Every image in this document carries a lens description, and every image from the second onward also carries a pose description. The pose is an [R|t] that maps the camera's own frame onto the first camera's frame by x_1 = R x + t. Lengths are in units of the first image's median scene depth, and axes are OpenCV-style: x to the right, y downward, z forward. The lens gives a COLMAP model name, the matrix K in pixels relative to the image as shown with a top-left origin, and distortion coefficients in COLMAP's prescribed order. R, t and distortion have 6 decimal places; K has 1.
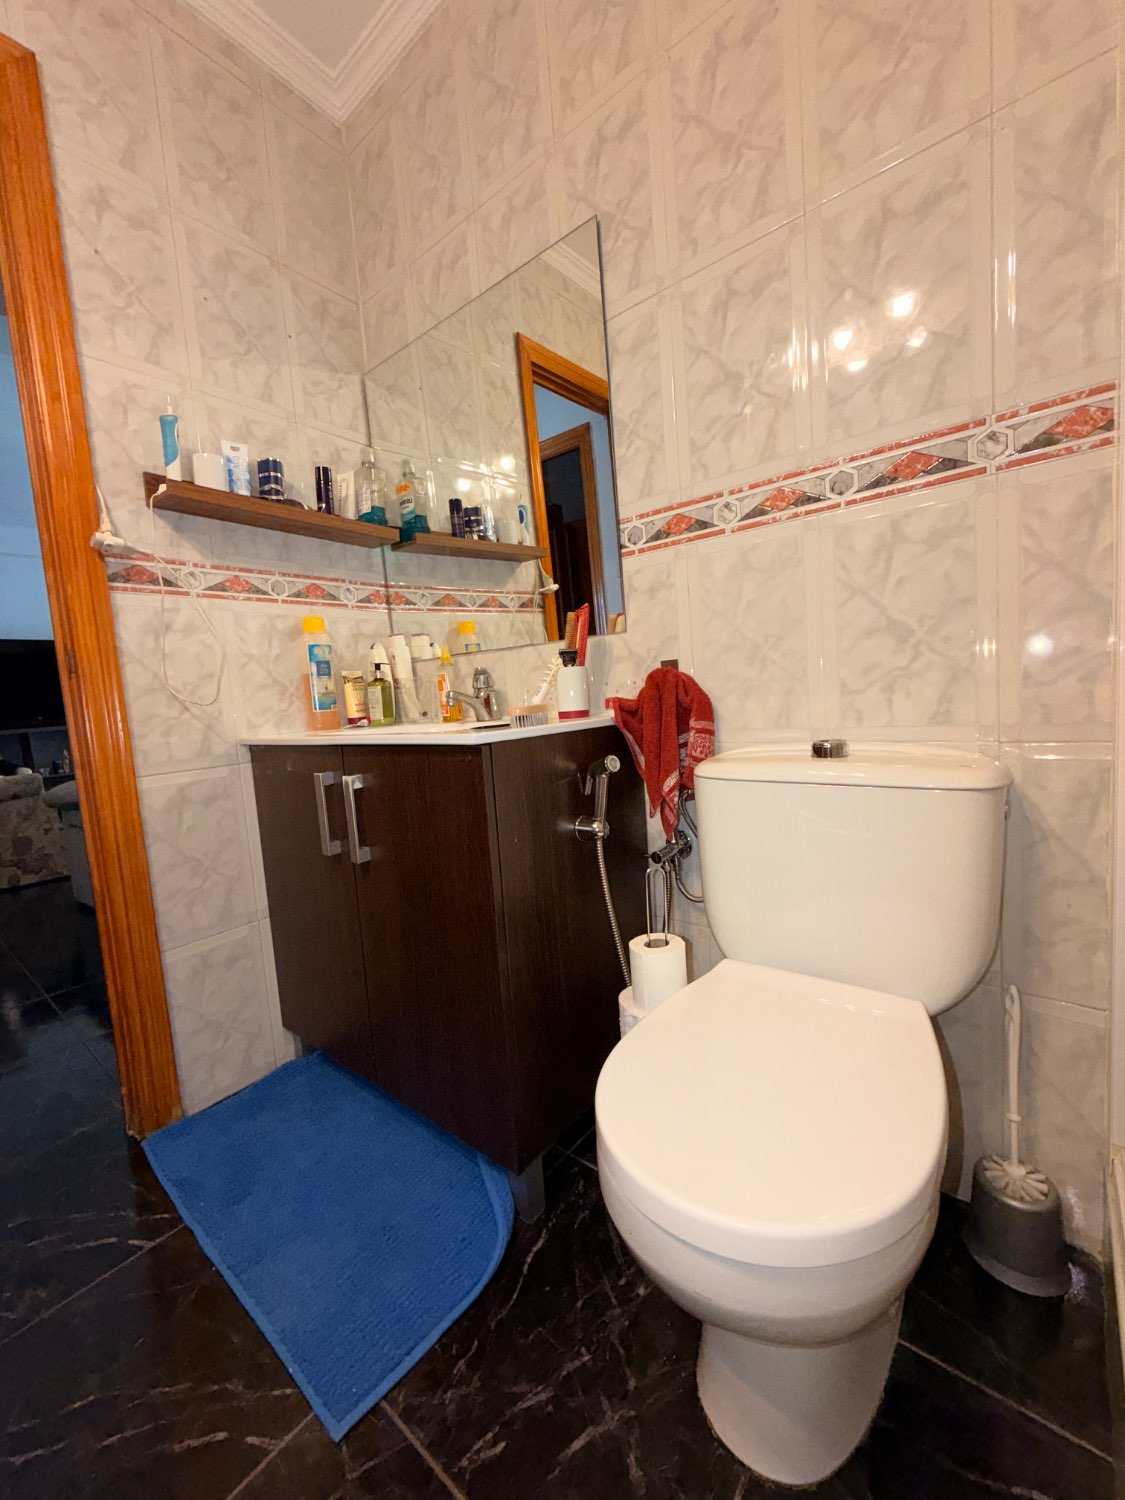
lens RADIAL K [[596.4, 0, 562.1], [0, 596.4, 746.9], [0, 0, 1]] dist [-0.000399, 0.000166]
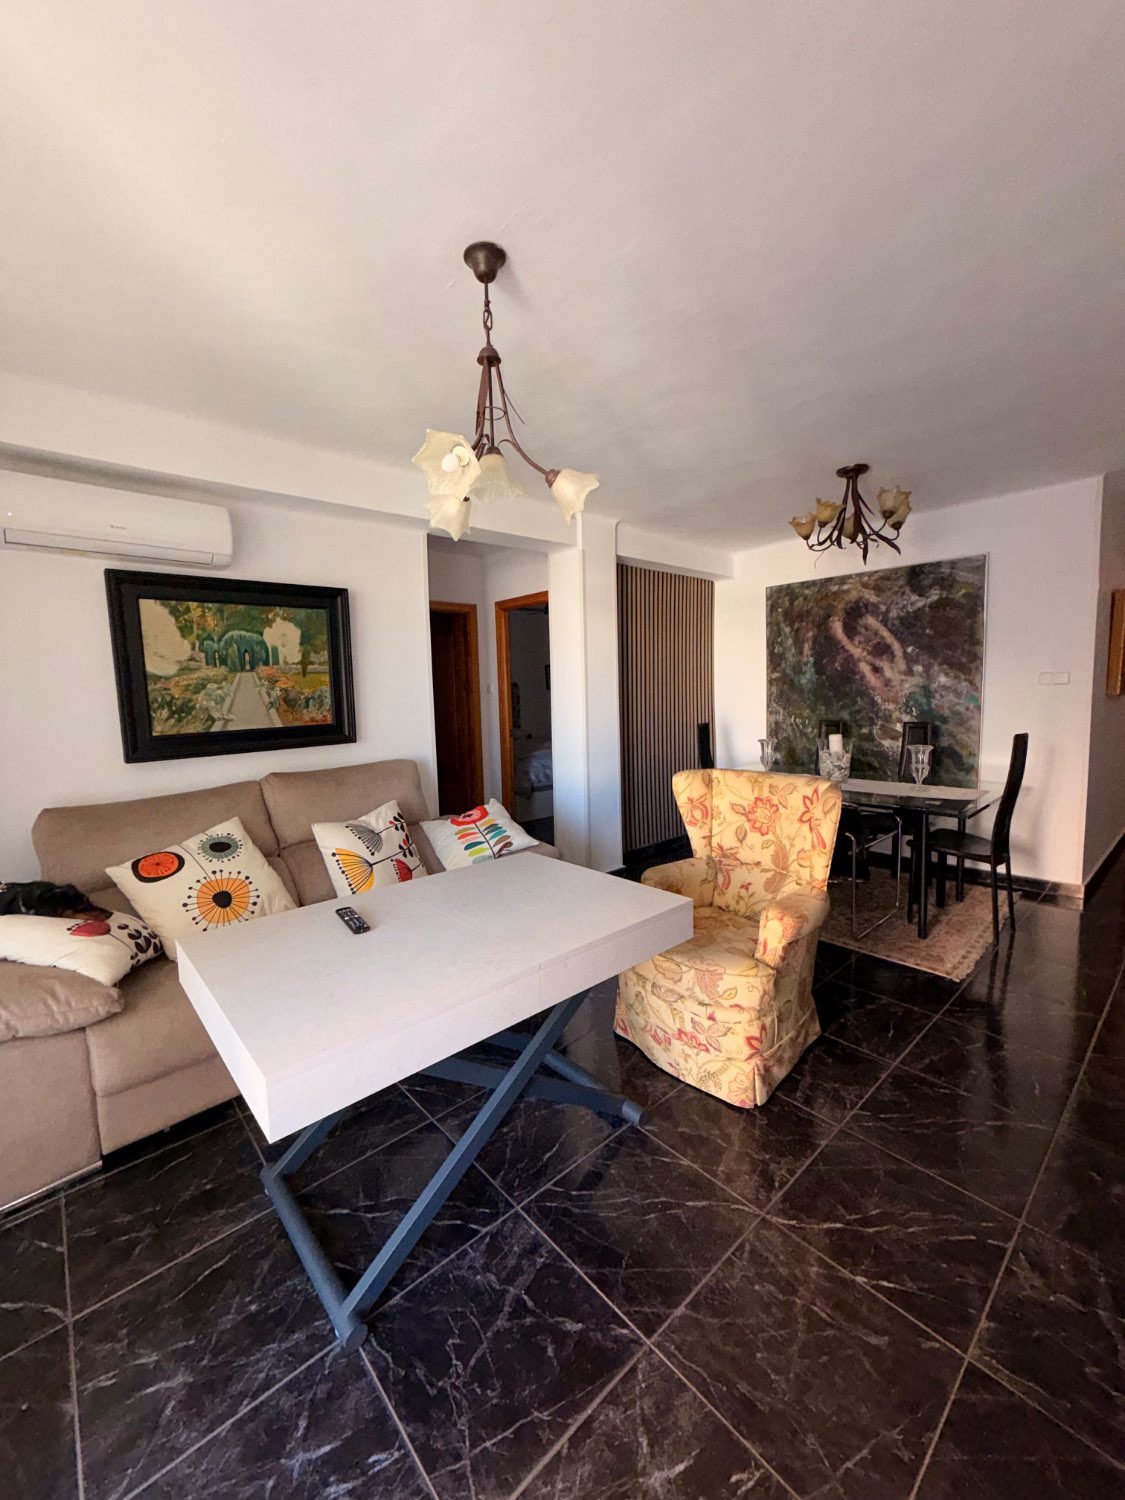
lens RADIAL K [[596.4, 0, 562.1], [0, 596.4, 746.9], [0, 0, 1]] dist [-0.000399, 0.000166]
pose [[-0.982604, 0.080856, 0.167187, -0.055335], [0.111564, 0.976698, 0.183340, -0.629741], [-0.148467, 0.198803, -0.968728, 1.489789]]
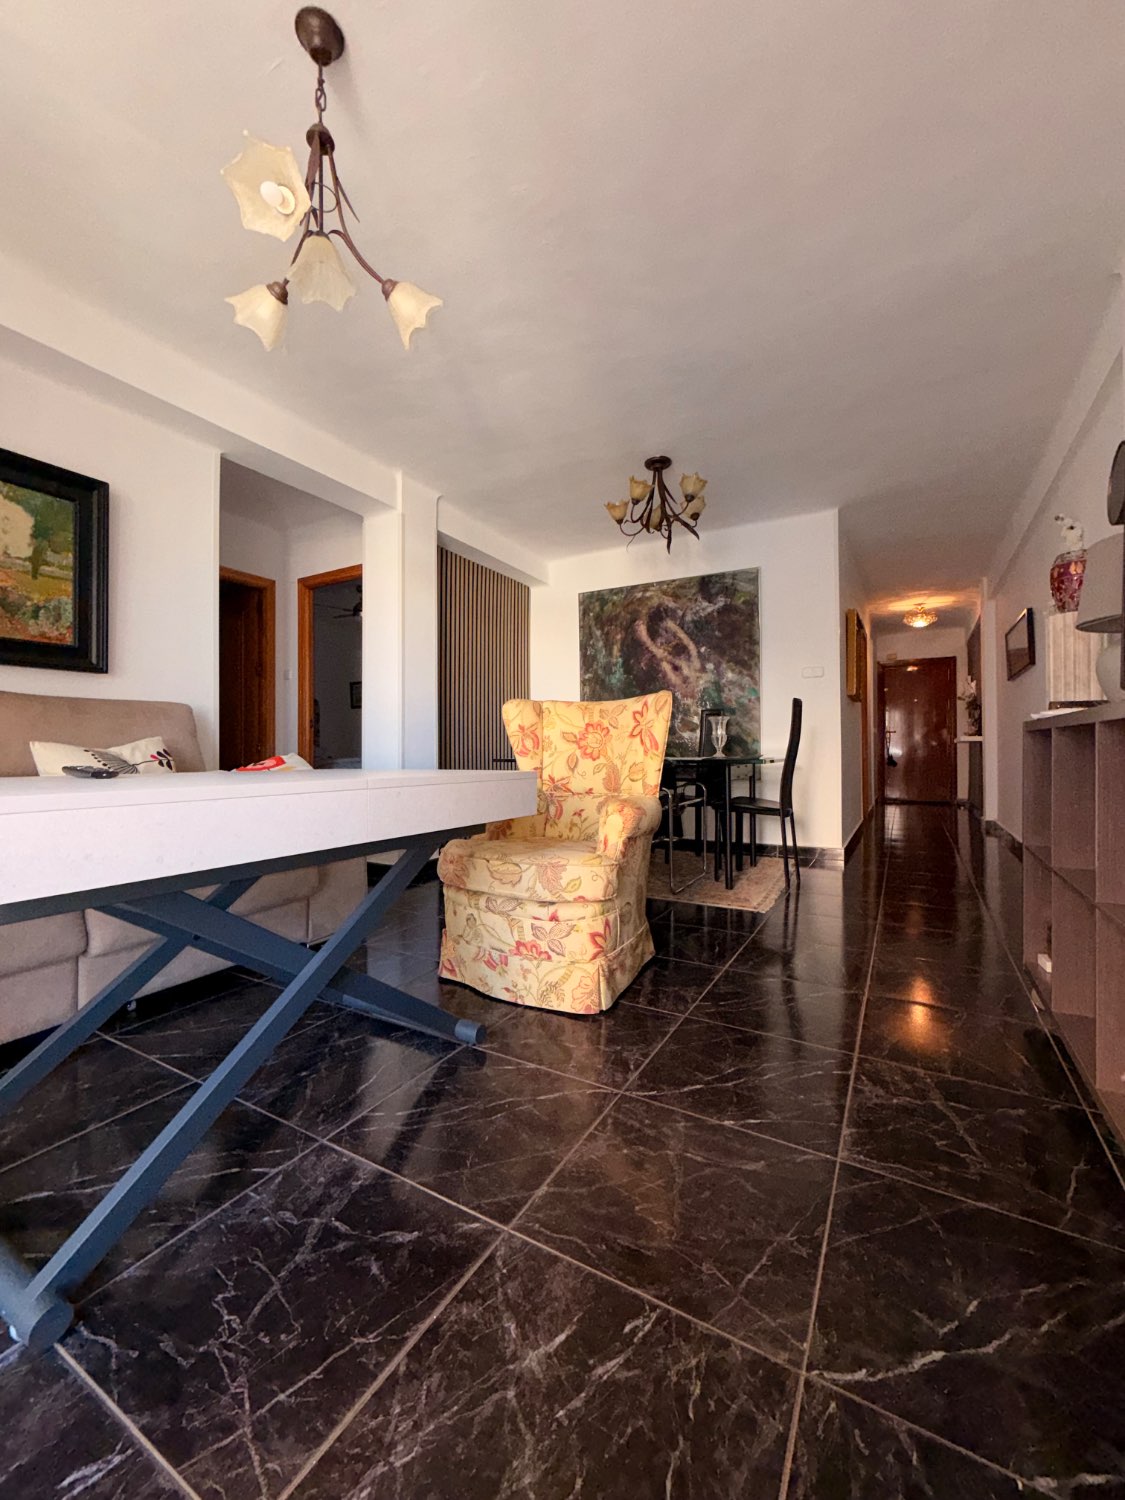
lens RADIAL K [[596.4, 0, 562.1], [0, 596.4, 746.9], [0, 0, 1]] dist [-0.000399, 0.000166]
pose [[-0.984073, 0.072821, -0.162166, 0.087521], [0.056504, 0.993069, 0.103057, -0.042075], [0.168547, 0.092253, -0.981367, 1.401817]]
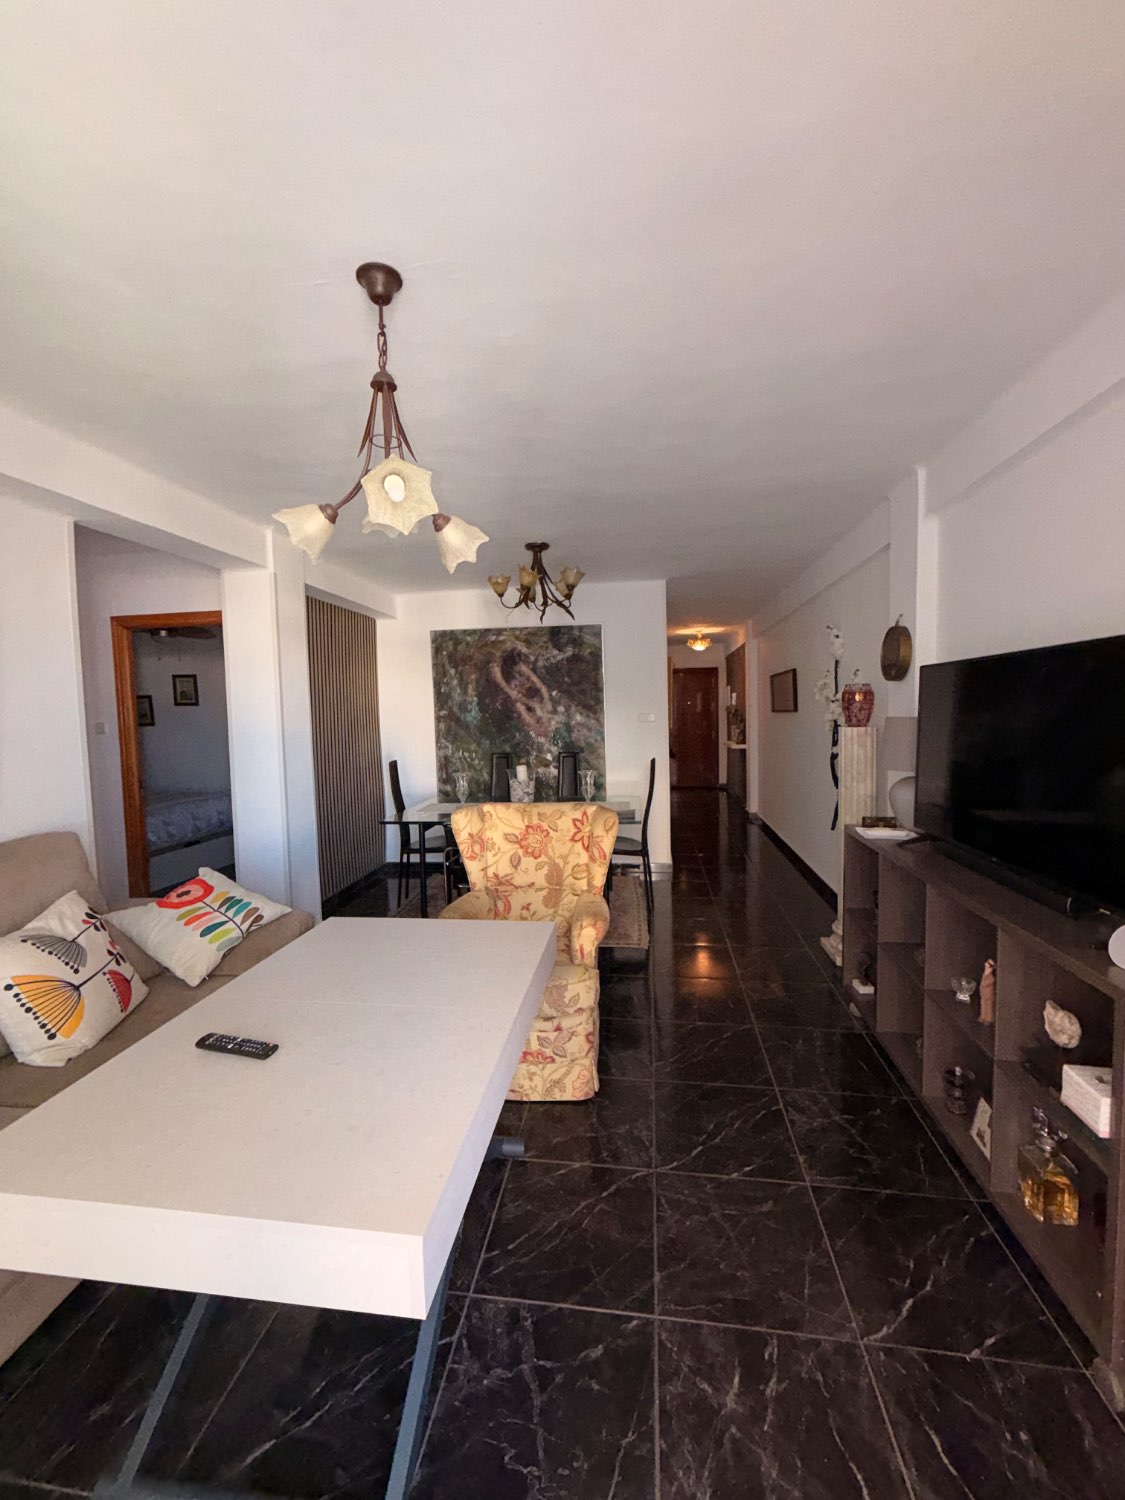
lens RADIAL K [[596.4, 0, 562.1], [0, 596.4, 746.9], [0, 0, 1]] dist [-0.000399, 0.000166]
pose [[-0.853087, 0.121989, -0.507308, 0.807833], [0.032428, 0.982801, 0.181797, -0.738832], [0.520760, 0.138637, -0.842371, 1.382029]]
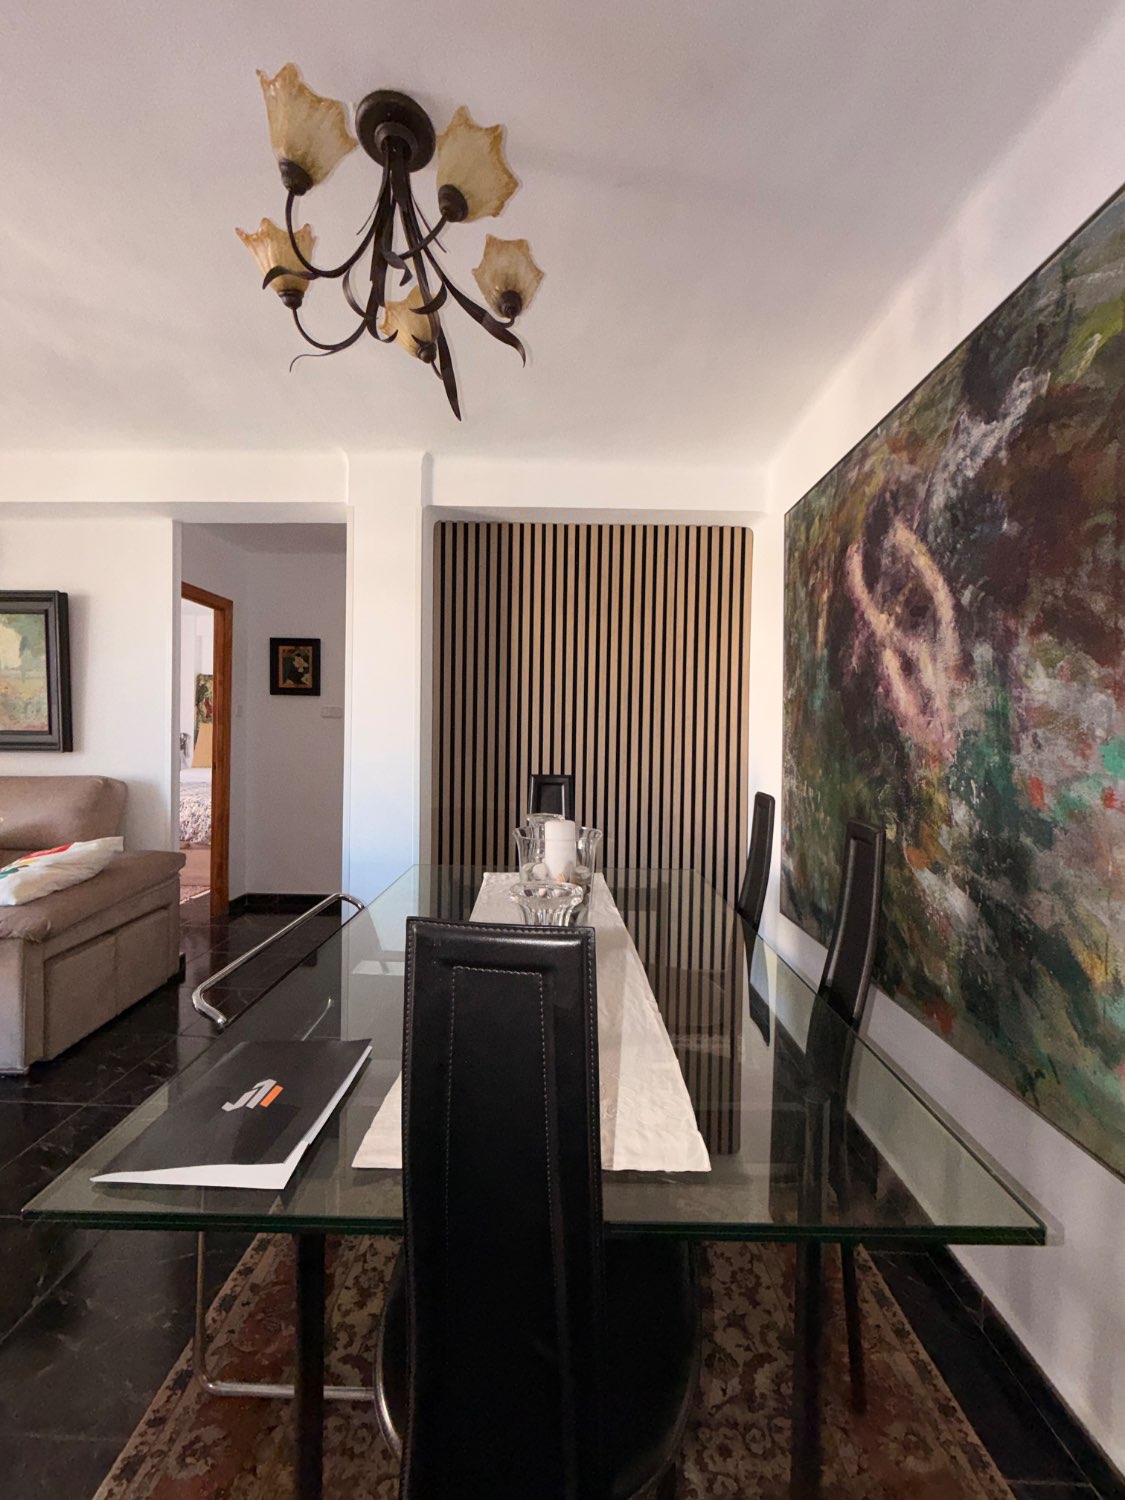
lens RADIAL K [[596.4, 0, 562.1], [0, 596.4, 746.9], [0, 0, 1]] dist [-0.000399, 0.000166]
pose [[-0.614129, 0.043081, 0.788029, -2.295660], [0.103235, 0.994315, 0.026095, -0.049446], [-0.782425, 0.097378, -0.615085, -1.515053]]
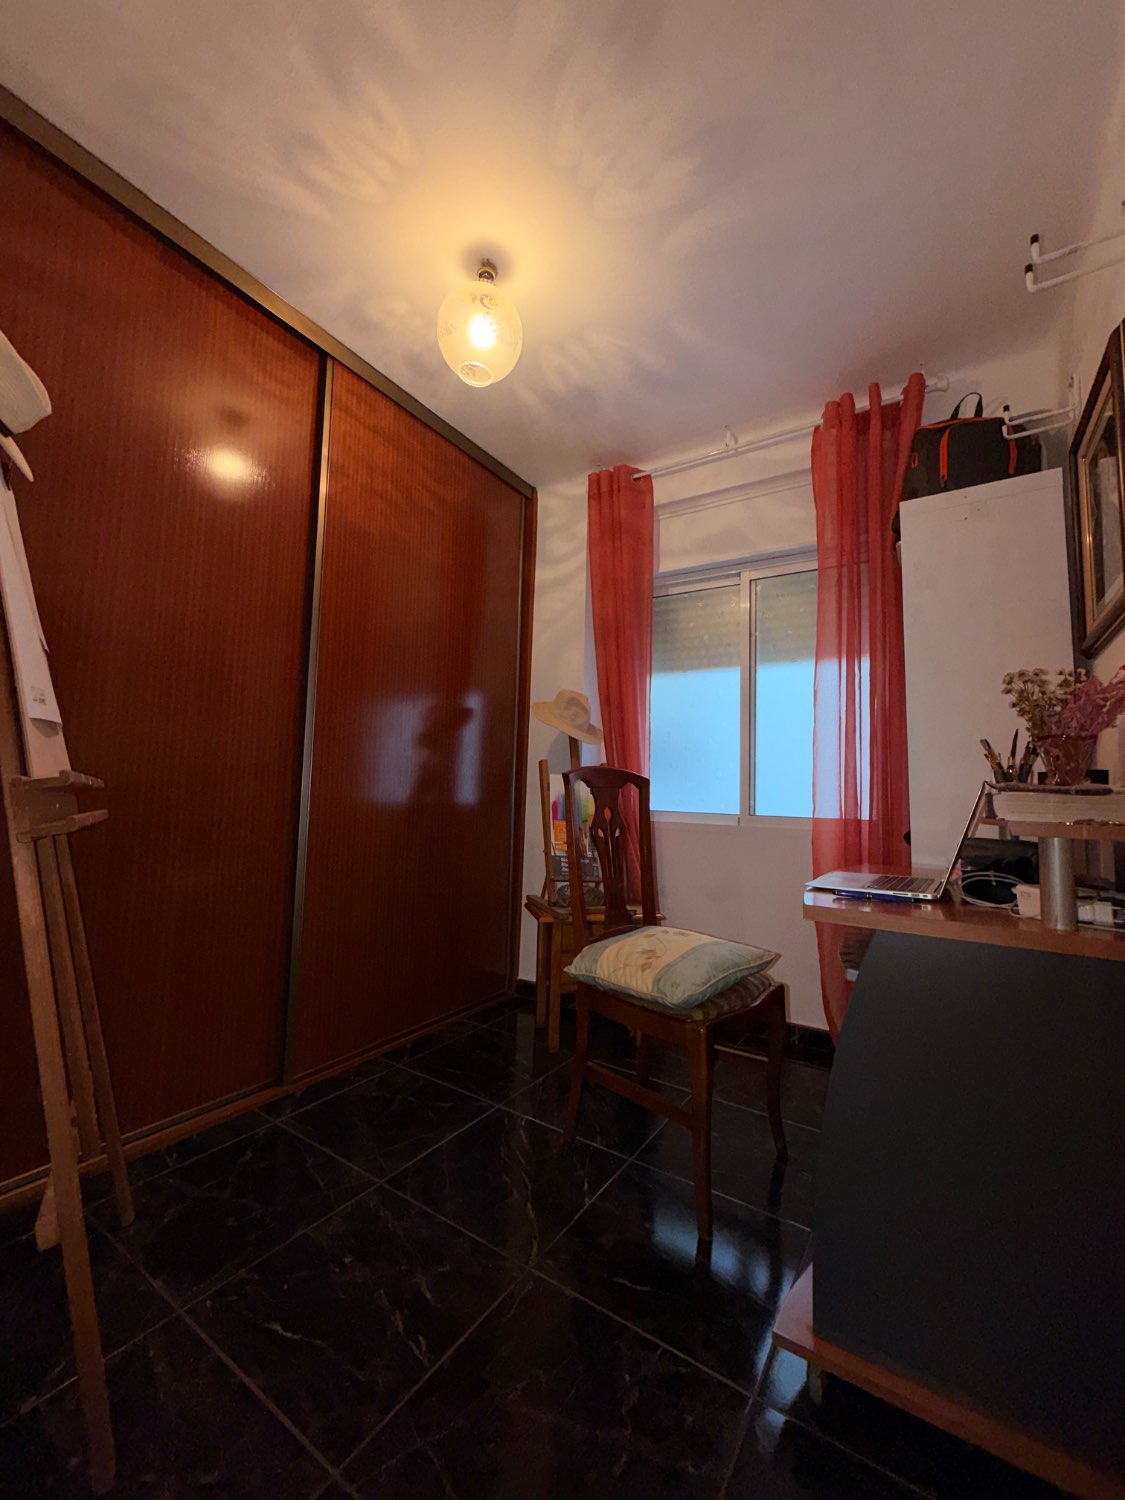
lens RADIAL K [[596.4, 0, 562.1], [0, 596.4, 746.9], [0, 0, 1]] dist [-0.000399, 0.000166]
pose [[-0.105577, 0.145502, 0.983709, -1.267320], [0.073656, 0.987664, -0.138182, -0.032210], [-0.991680, 0.057867, -0.114992, 0.517796]]
